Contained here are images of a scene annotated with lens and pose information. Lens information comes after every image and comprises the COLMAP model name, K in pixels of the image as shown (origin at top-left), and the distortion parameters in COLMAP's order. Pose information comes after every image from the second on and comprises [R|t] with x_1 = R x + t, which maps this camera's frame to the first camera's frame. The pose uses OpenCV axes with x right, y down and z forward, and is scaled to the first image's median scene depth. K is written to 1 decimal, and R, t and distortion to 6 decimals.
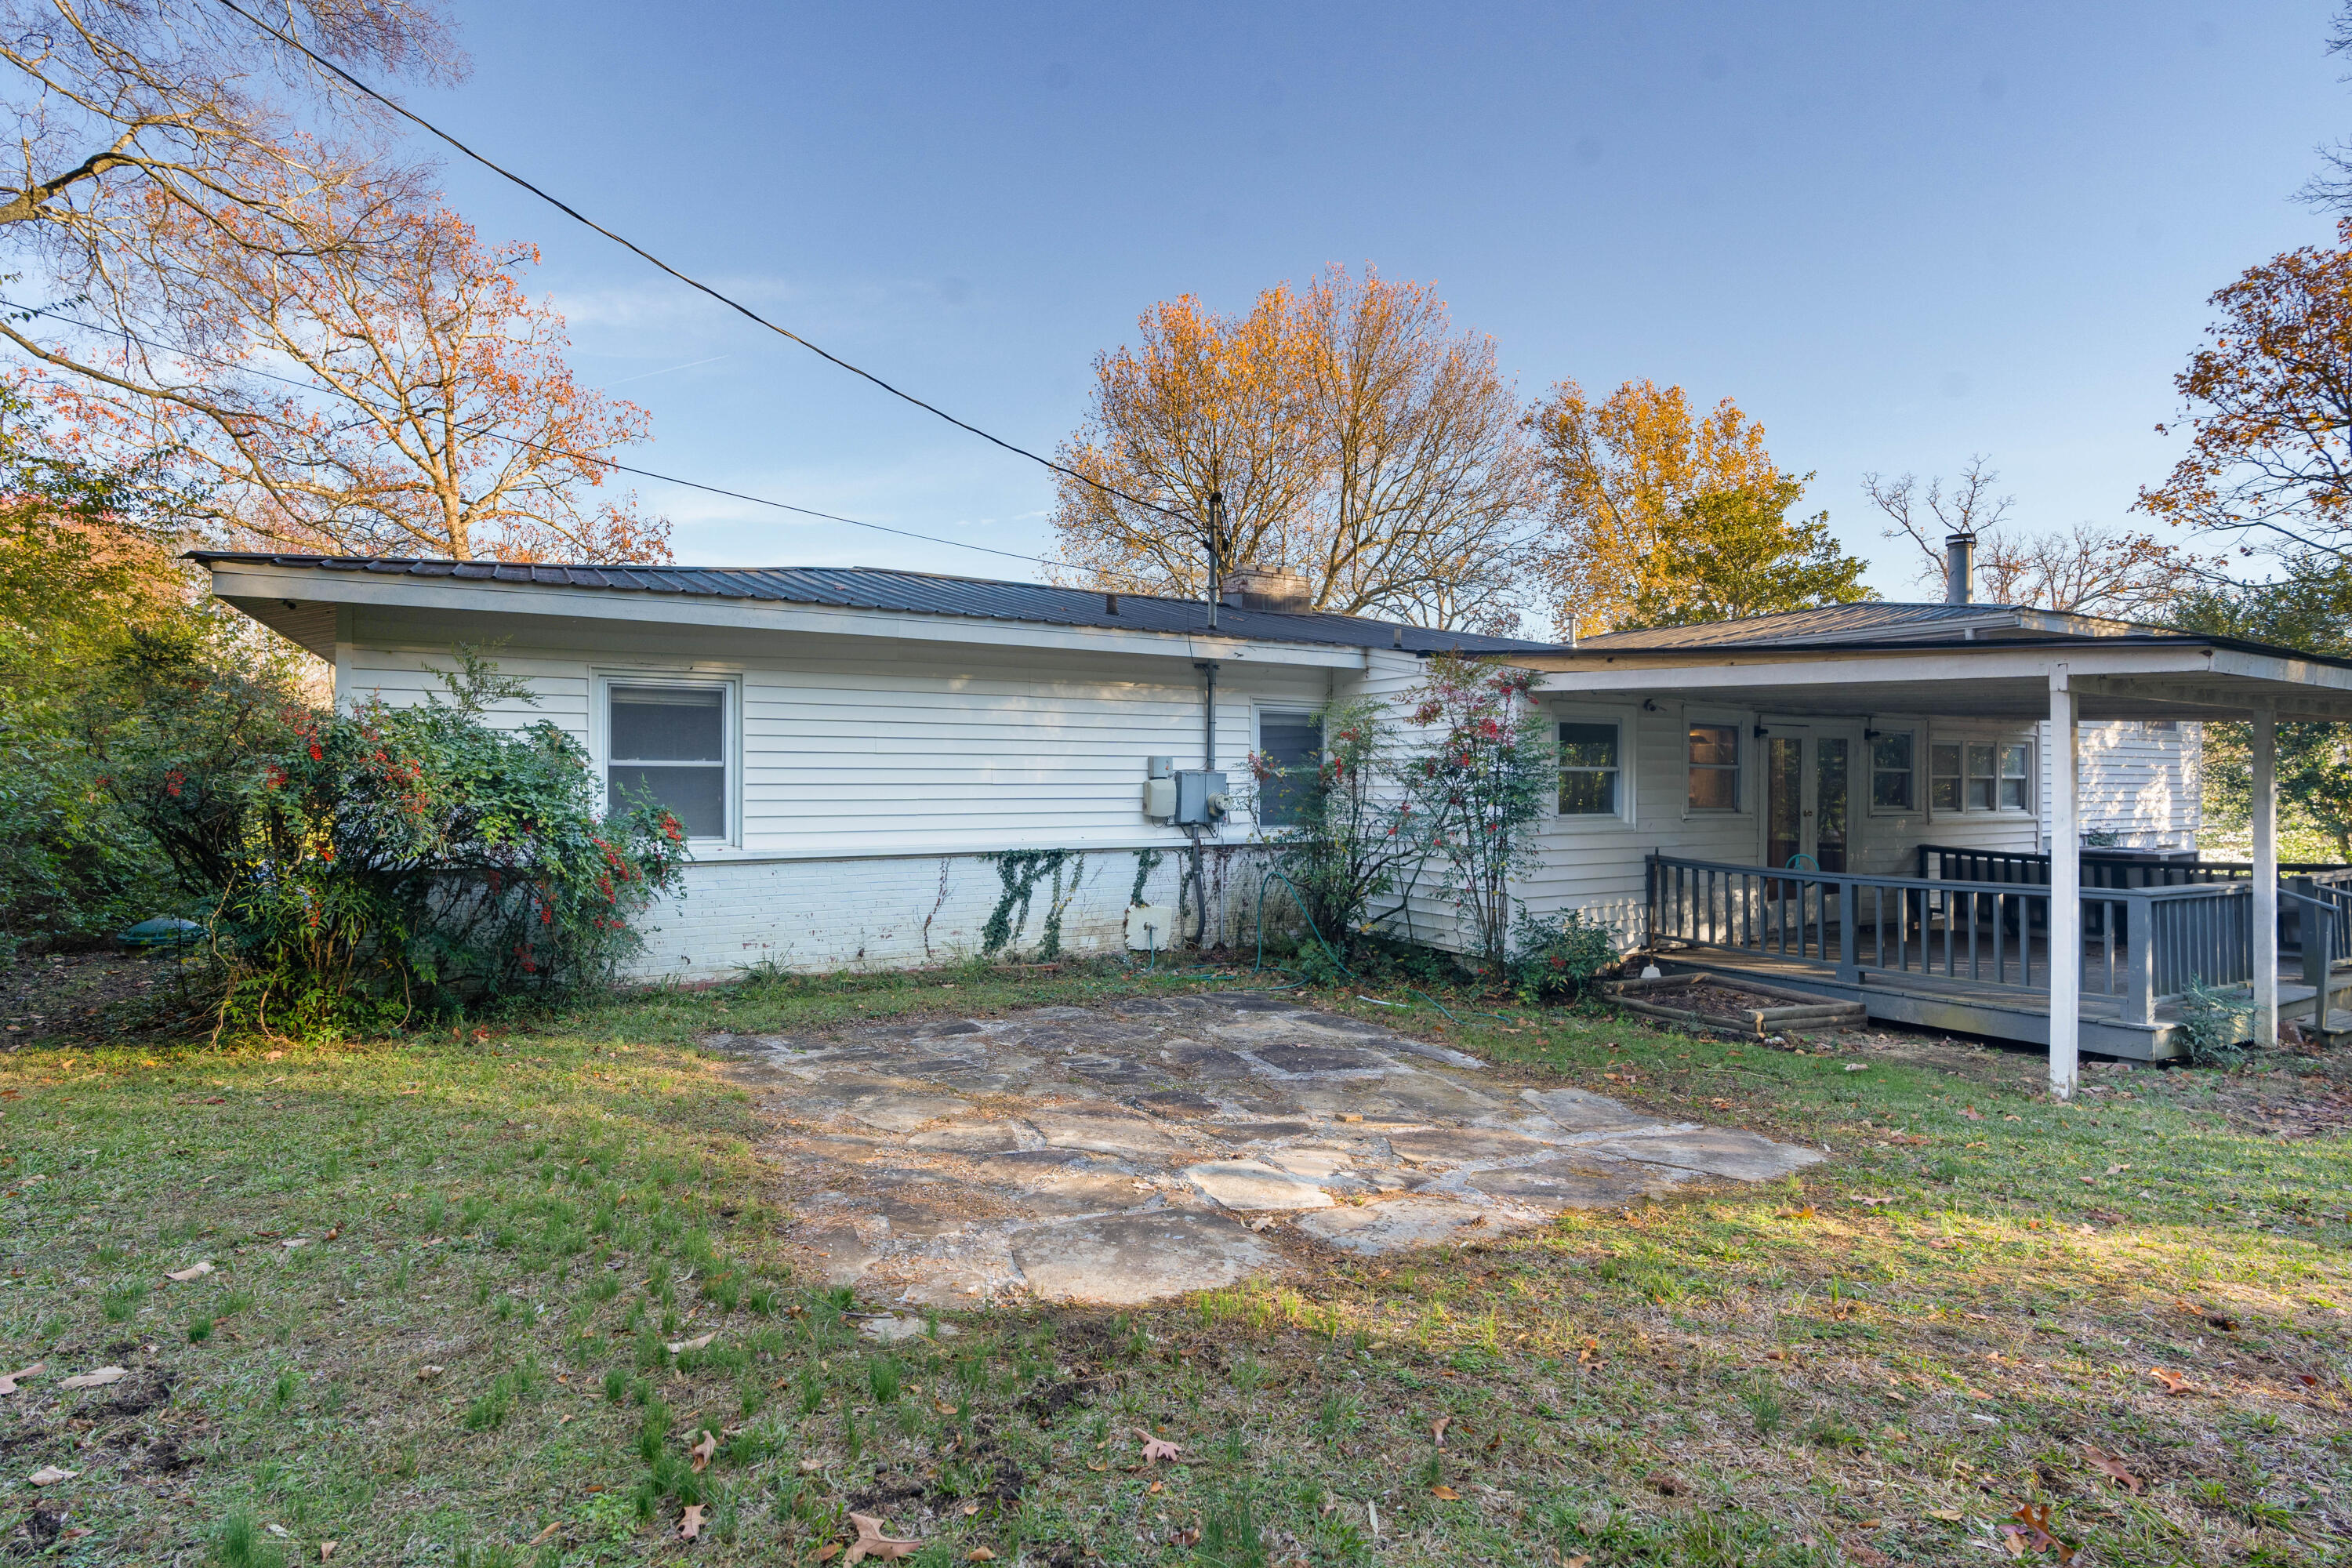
lens RADIAL K [[1144.5, 0, 1167.2], [0, 1144.5, 785.8], [0, 0, 1]] dist [-0.004912, 0.000318]
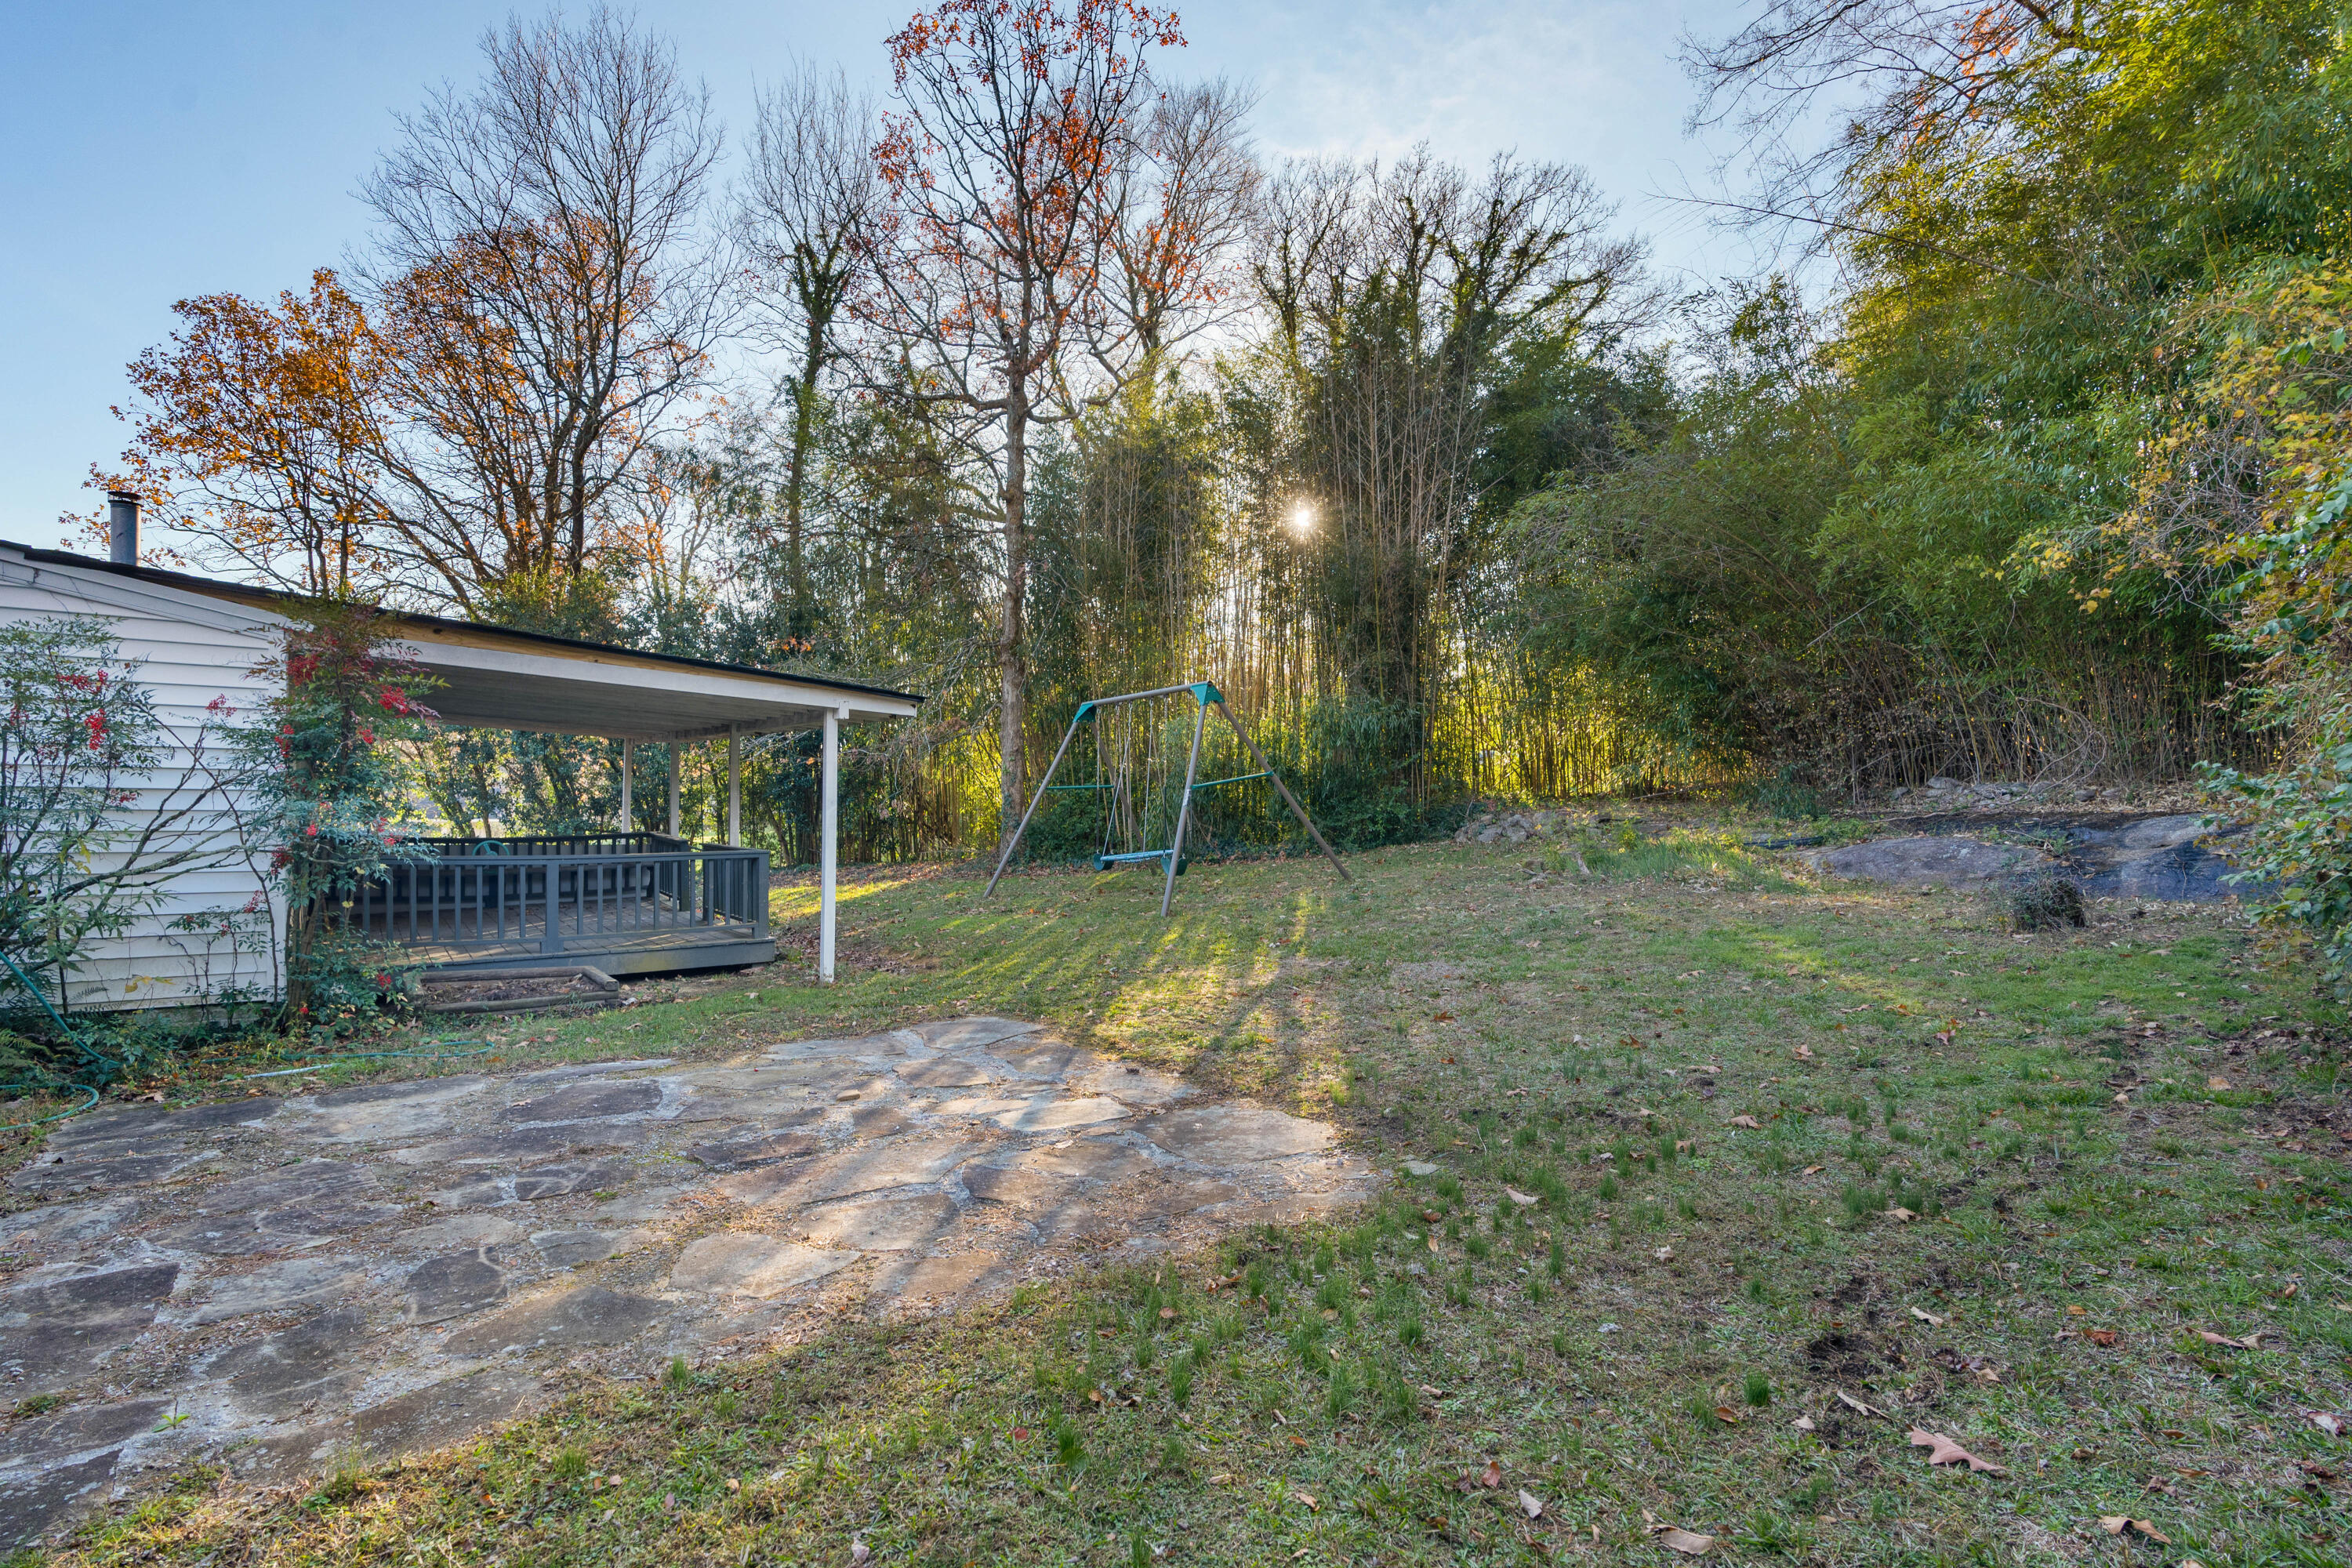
lens RADIAL K [[1144.5, 0, 1164.1], [0, 1144.5, 790.5], [0, 0, 1]] dist [-0.004912, 0.000318]
pose [[-0.129099, 0.001714, 0.991630, -0.516714], [-0.019529, 0.999800, -0.004271, 0.006767], [-0.991439, -0.019917, -0.129040, 0.486456]]
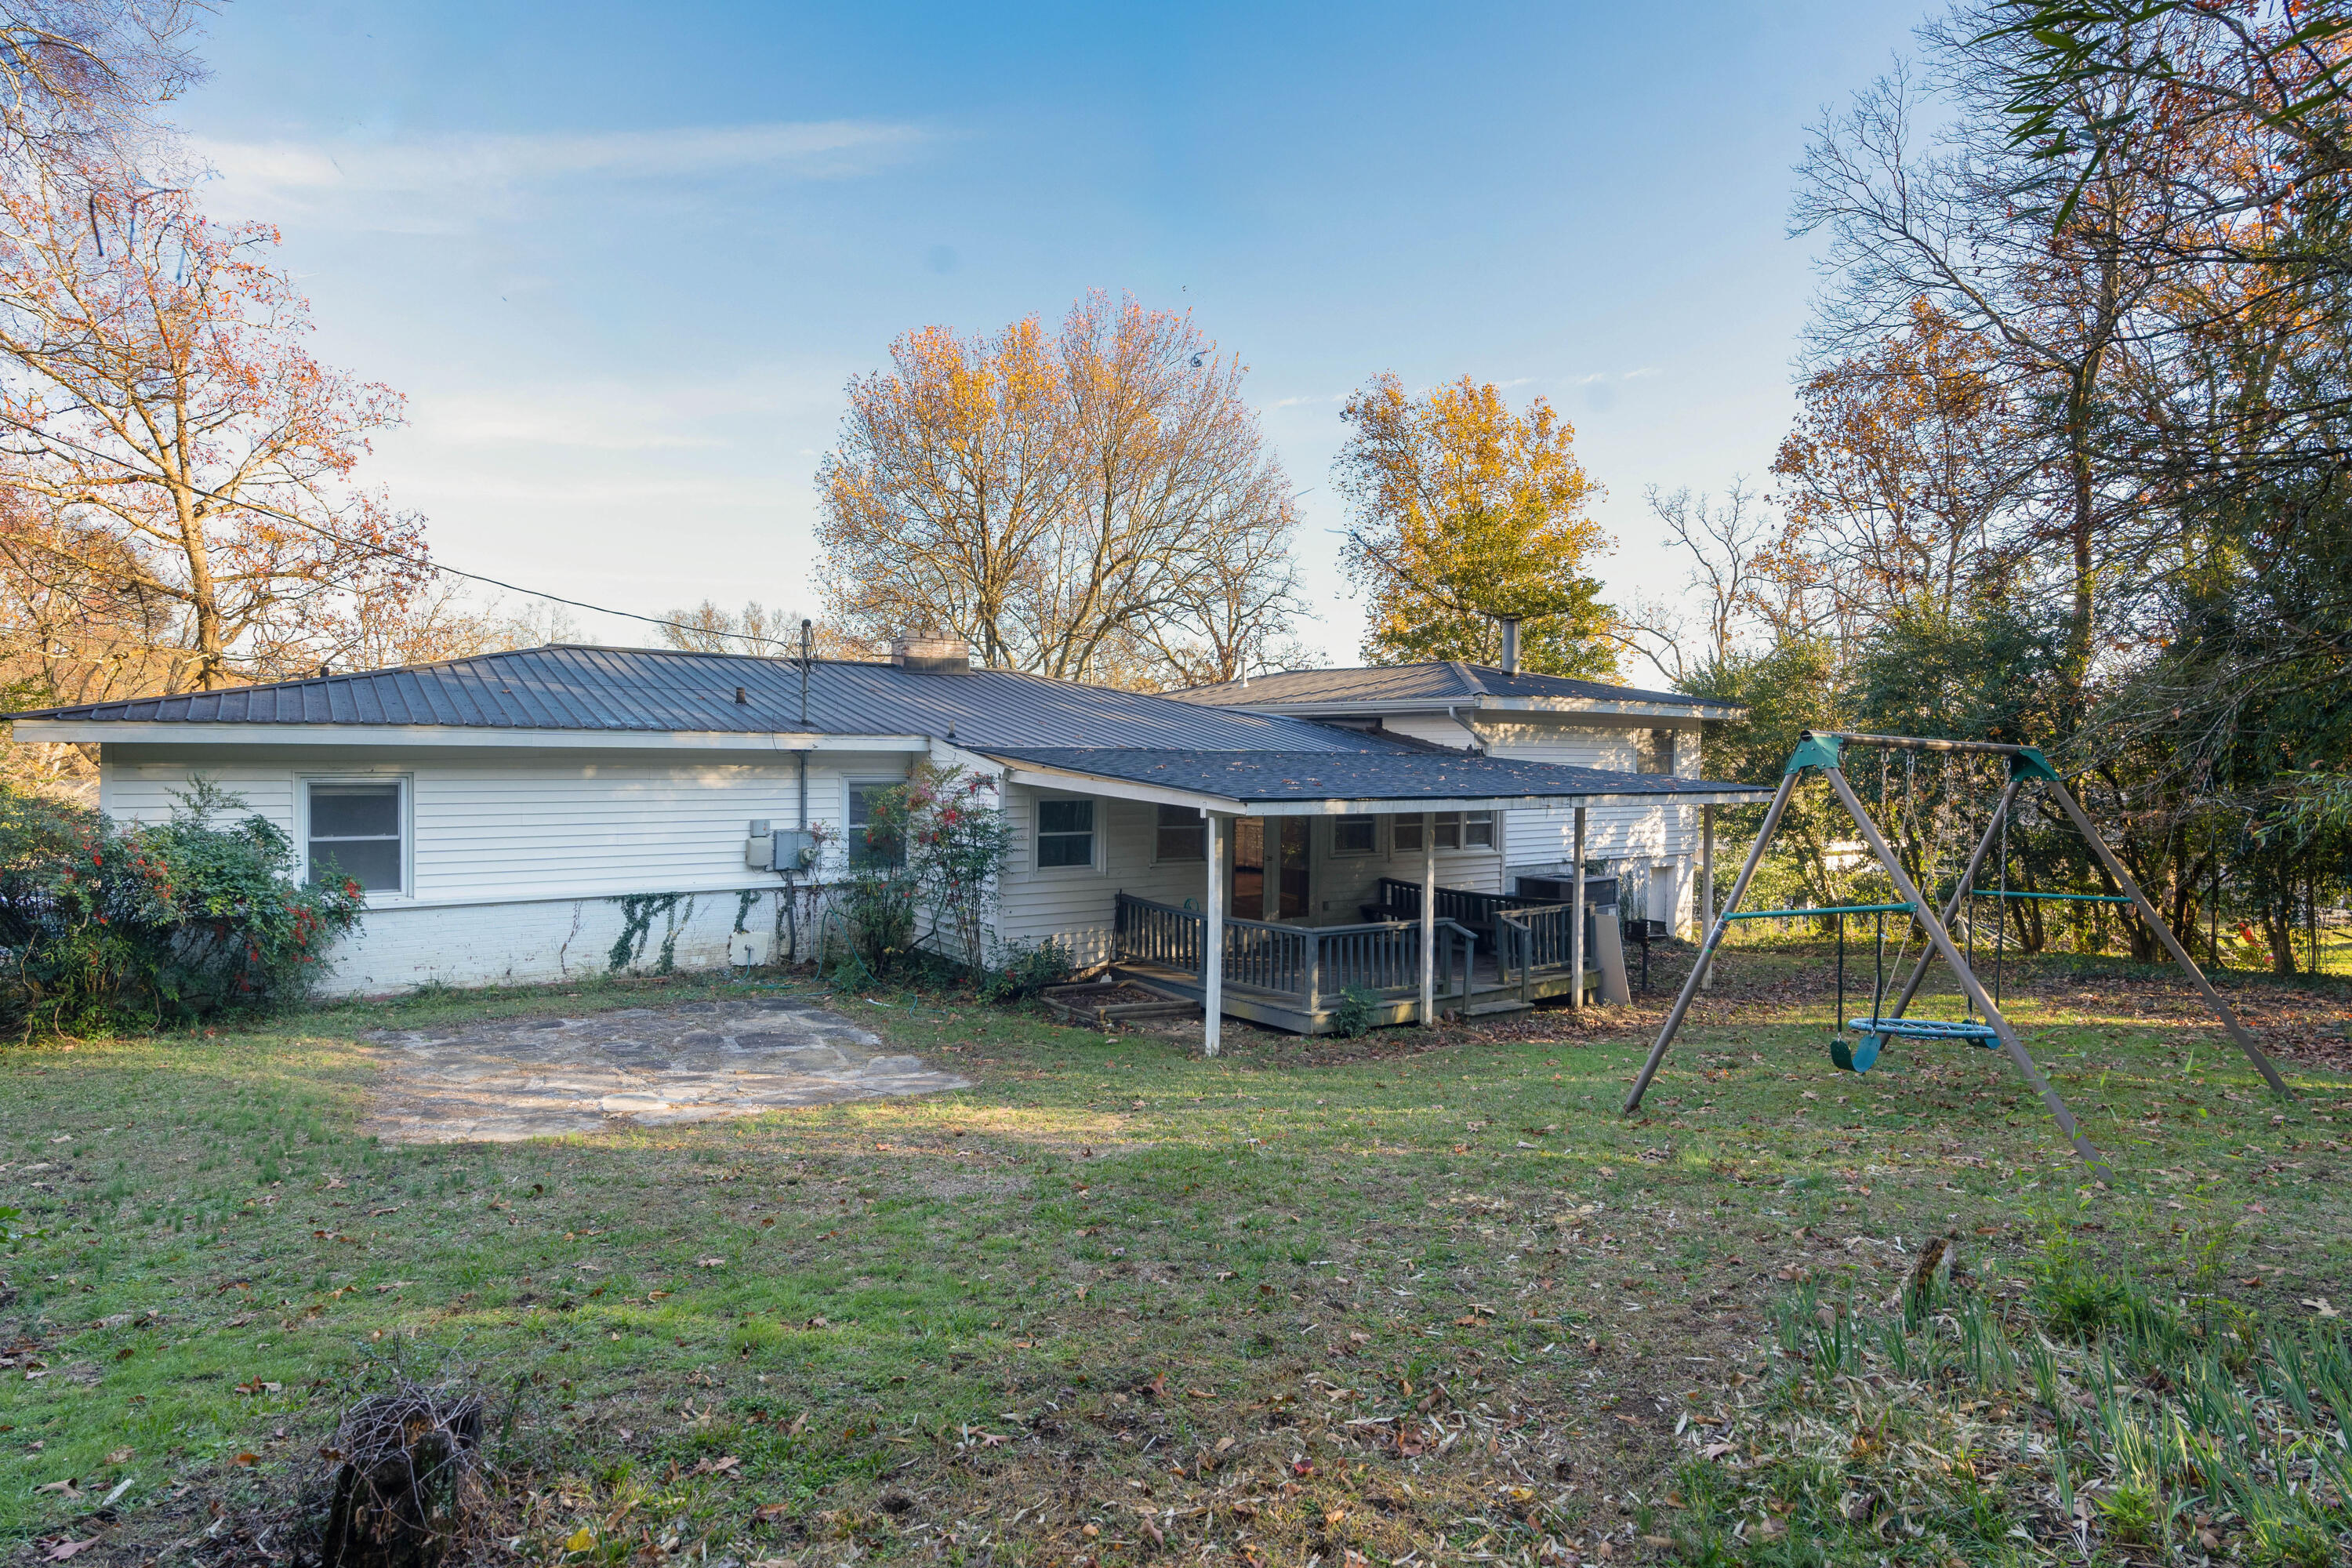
lens RADIAL K [[1250.4, 0, 1169.5], [0, 1250.4, 783.5], [0, 0, 1]] dist [-0.011036, 0.004881]
pose [[0.993977, 0.005592, 0.109449, 0.345621], [-0.007598, 0.999811, 0.017919, -0.109975], [-0.109328, -0.018643, 0.993831, -0.554708]]
